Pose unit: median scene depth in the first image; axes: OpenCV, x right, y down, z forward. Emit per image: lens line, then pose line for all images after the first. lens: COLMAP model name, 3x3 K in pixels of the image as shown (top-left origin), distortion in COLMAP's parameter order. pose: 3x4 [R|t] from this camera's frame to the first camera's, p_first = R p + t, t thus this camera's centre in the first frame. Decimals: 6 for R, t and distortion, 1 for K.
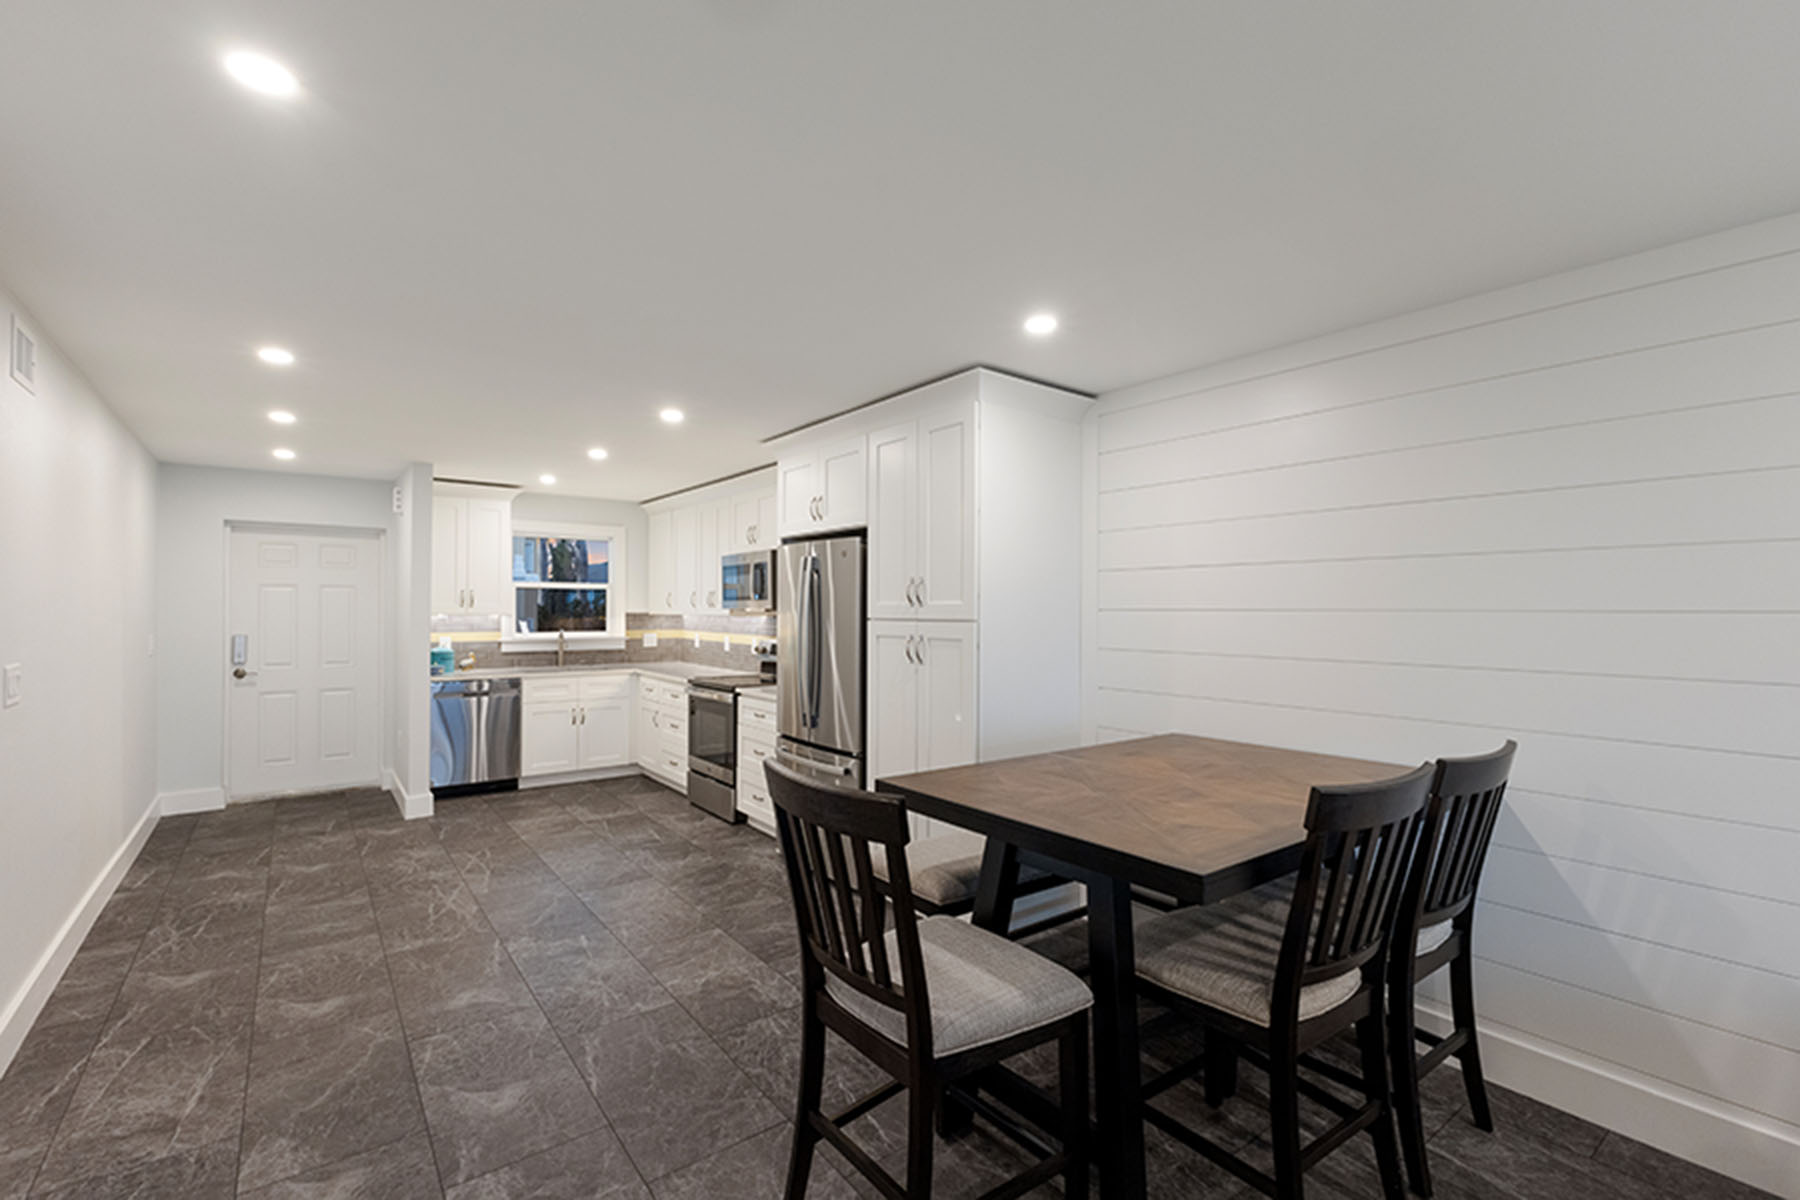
lens RADIAL K [[783.1, 0, 883.5], [0, 783.1, 607.5], [0, 0, 1]] dist [0.014153, -0.001871]
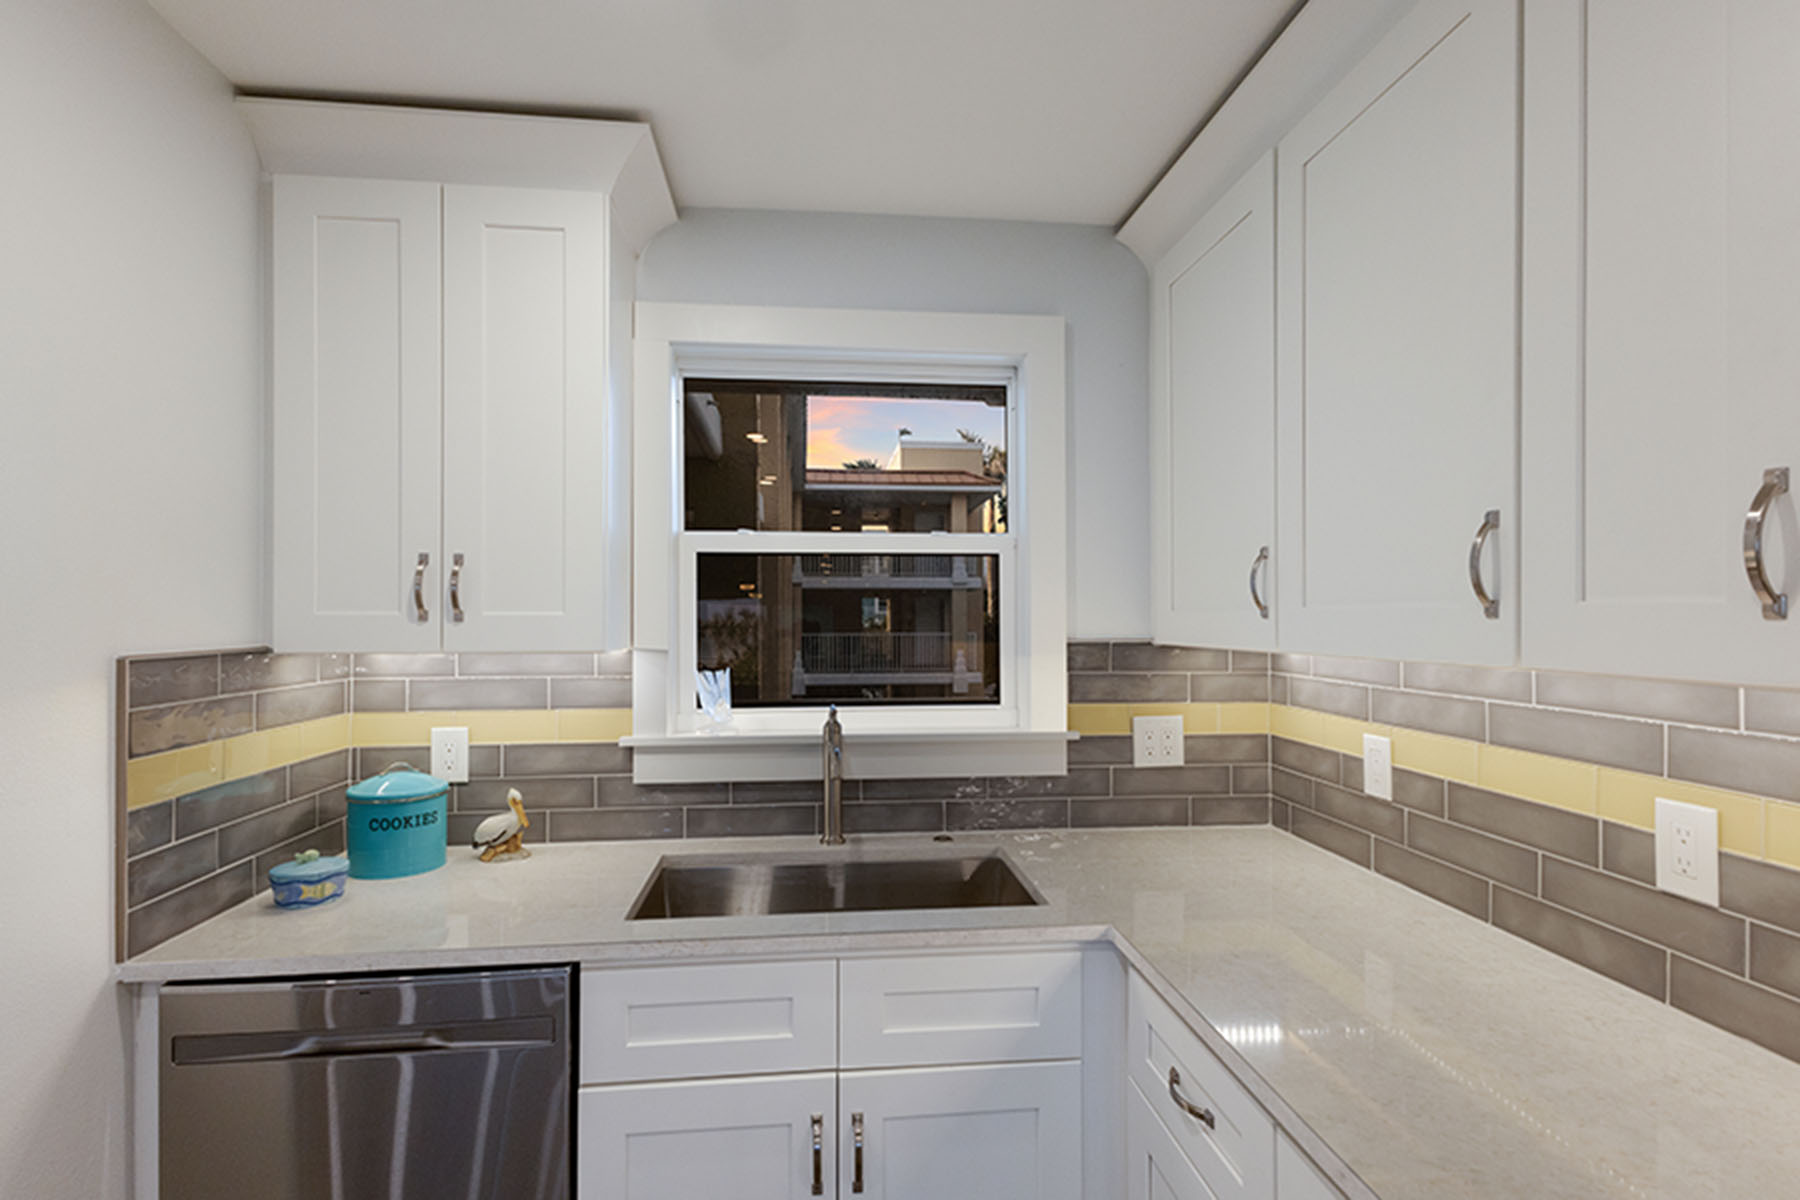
lens RADIAL K [[889.5, 0, 891.7], [0, 889.5, 612.9], [0, 0, 1]] dist [0.018888, 0.000704]
pose [[0.861665, -0.010717, -0.507365, -0.285275], [0.008451, 0.999941, -0.006770, -0.000596], [0.507408, 0.001546, 0.861705, 0.893892]]
